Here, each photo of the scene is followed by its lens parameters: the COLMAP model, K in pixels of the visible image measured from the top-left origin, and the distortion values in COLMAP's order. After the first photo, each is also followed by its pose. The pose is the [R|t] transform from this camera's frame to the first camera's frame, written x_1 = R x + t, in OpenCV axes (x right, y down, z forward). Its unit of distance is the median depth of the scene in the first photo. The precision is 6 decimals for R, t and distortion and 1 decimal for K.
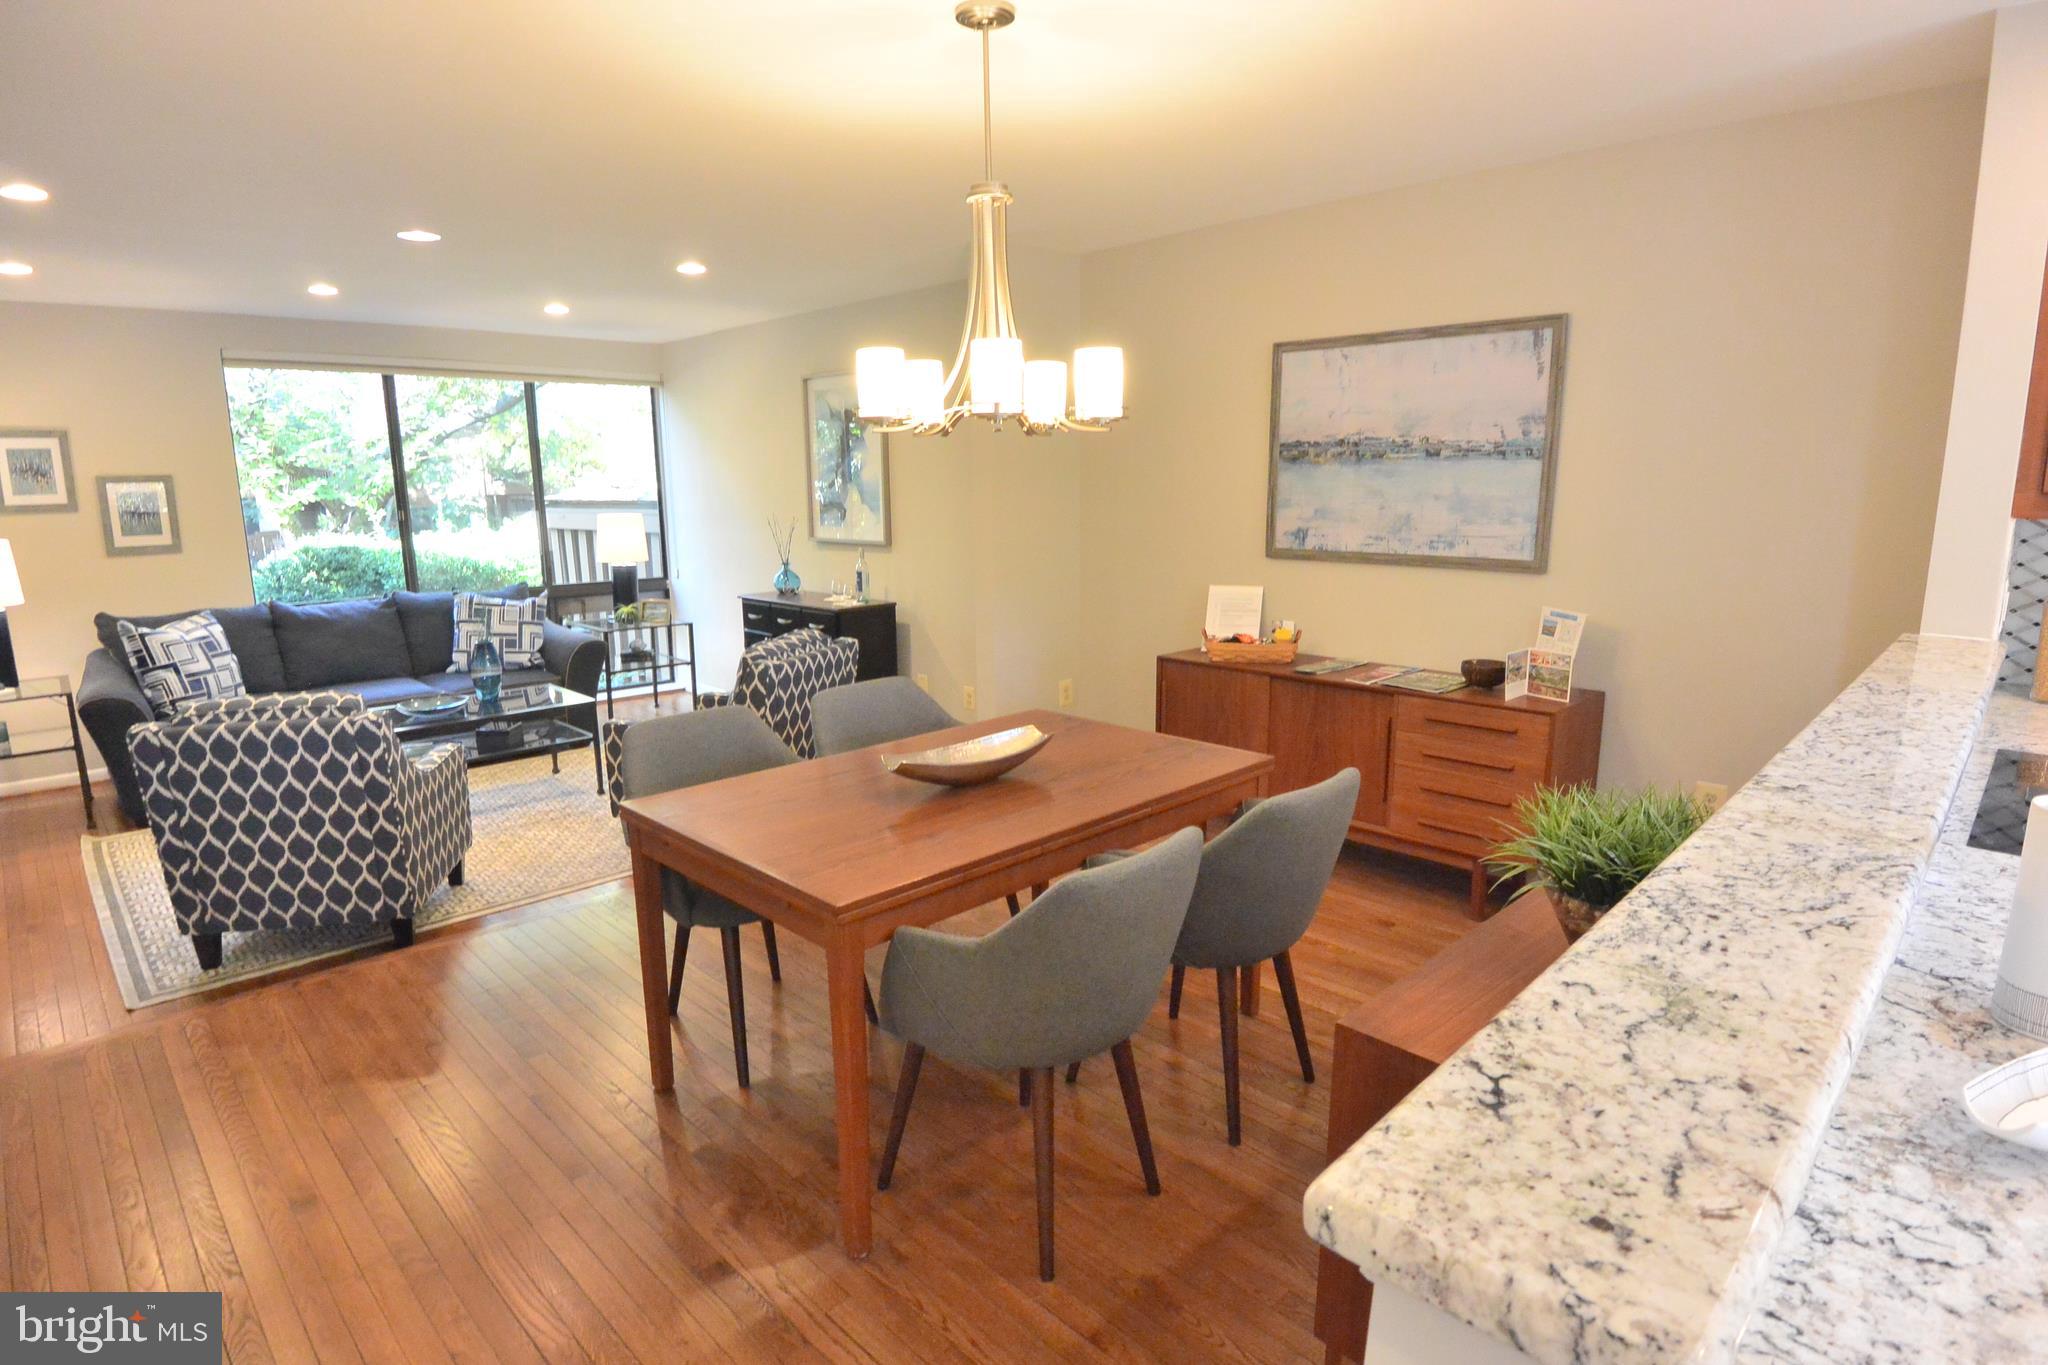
lens RADIAL K [[1072.6, 0, 1006.5], [0, 1072.6, 686.1], [0, 0, 1]] dist [0.007703, -0.037083]
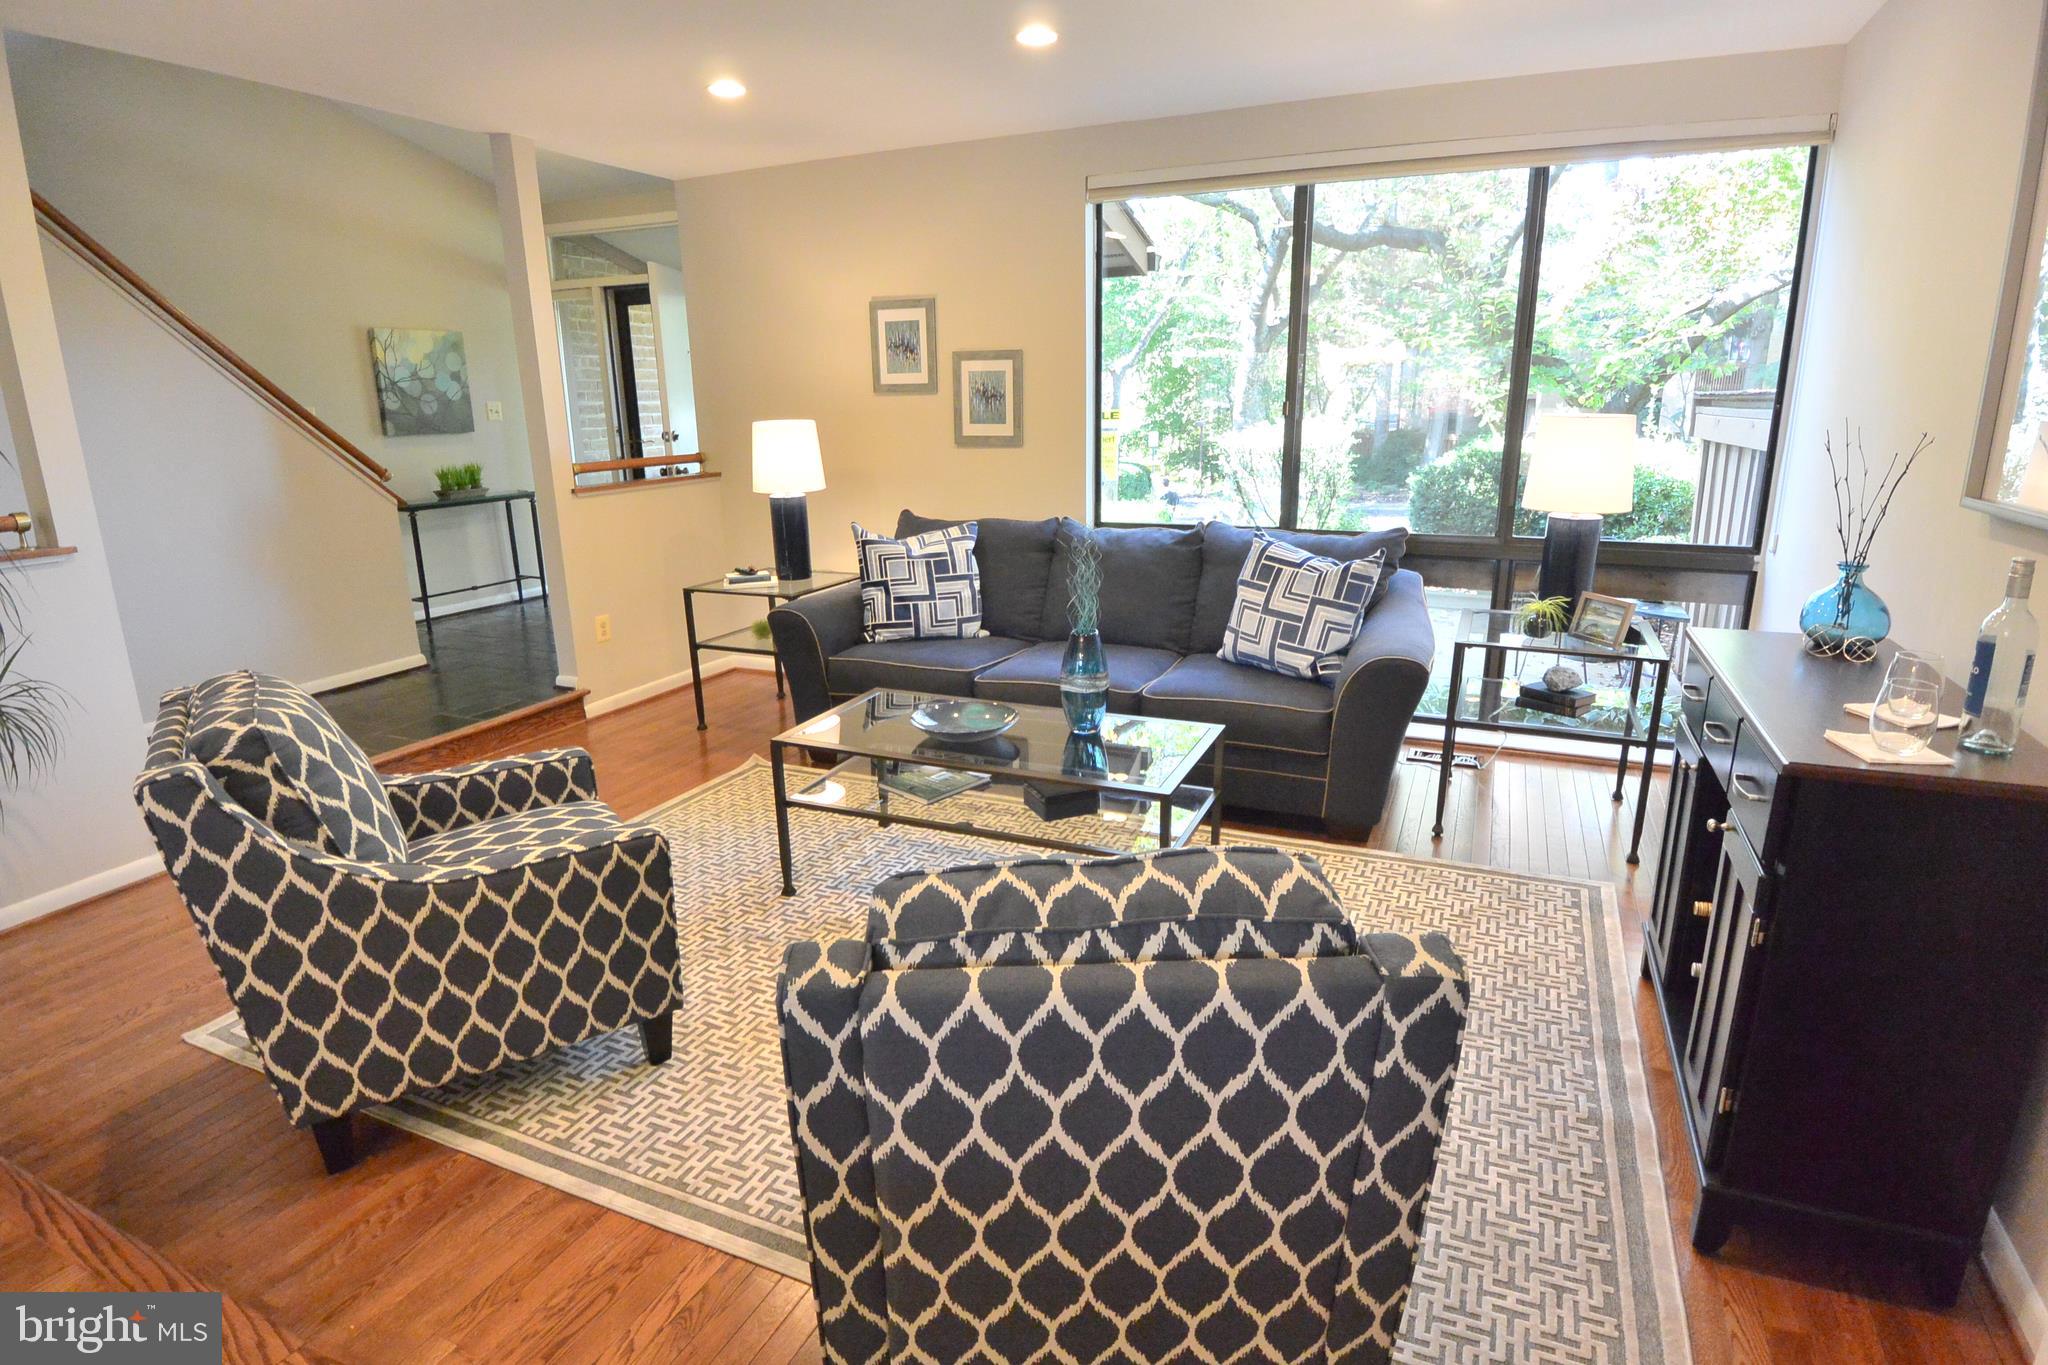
lens RADIAL K [[1069.1, 0, 1013.7], [0, 1069.1, 682.5], [0, 0, 1]] dist [0.003419, -0.027213]
pose [[0.373899, 0.243304, -0.894988, 0.011572], [-0.167284, 0.966843, 0.192952, -0.115565], [0.912259, 0.077572, 0.402202, 0.723650]]
